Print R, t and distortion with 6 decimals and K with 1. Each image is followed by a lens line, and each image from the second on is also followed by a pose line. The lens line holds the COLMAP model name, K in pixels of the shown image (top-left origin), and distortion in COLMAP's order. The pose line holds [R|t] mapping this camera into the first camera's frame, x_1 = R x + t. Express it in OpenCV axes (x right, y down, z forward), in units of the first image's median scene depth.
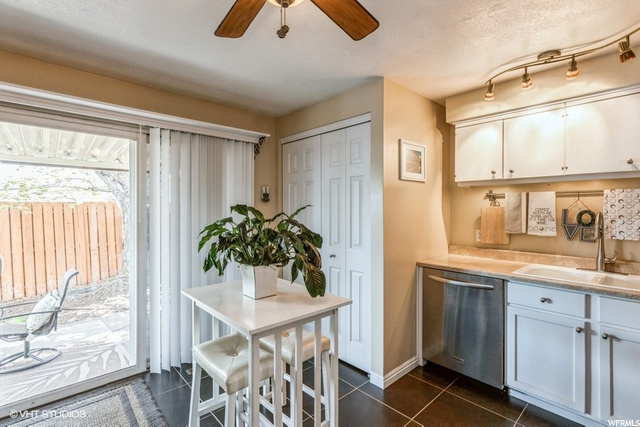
lens RADIAL K [[305.5, 0, 317.8], [0, 305.5, 215.8], [0, 0, 1]] dist [0.012834, 0.001524]
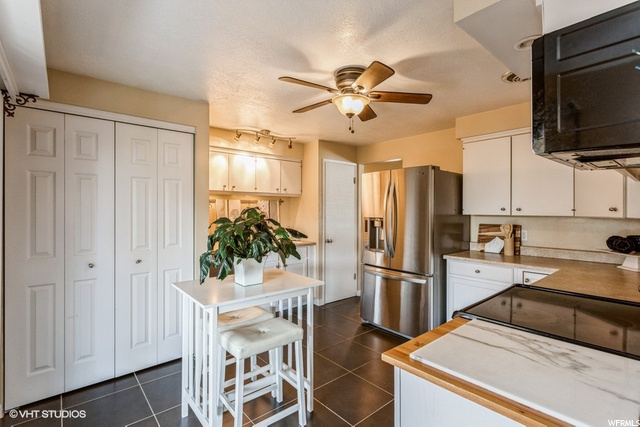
lens RADIAL K [[305.5, 0, 319.5], [0, 305.5, 210.4], [0, 0, 1]] dist [0.012834, 0.001524]
pose [[0.027938, -0.002854, 0.999606, -0.976109], [0.026999, 0.999633, 0.002100, -0.011436], [-0.999245, 0.026930, 0.028005, 0.508805]]
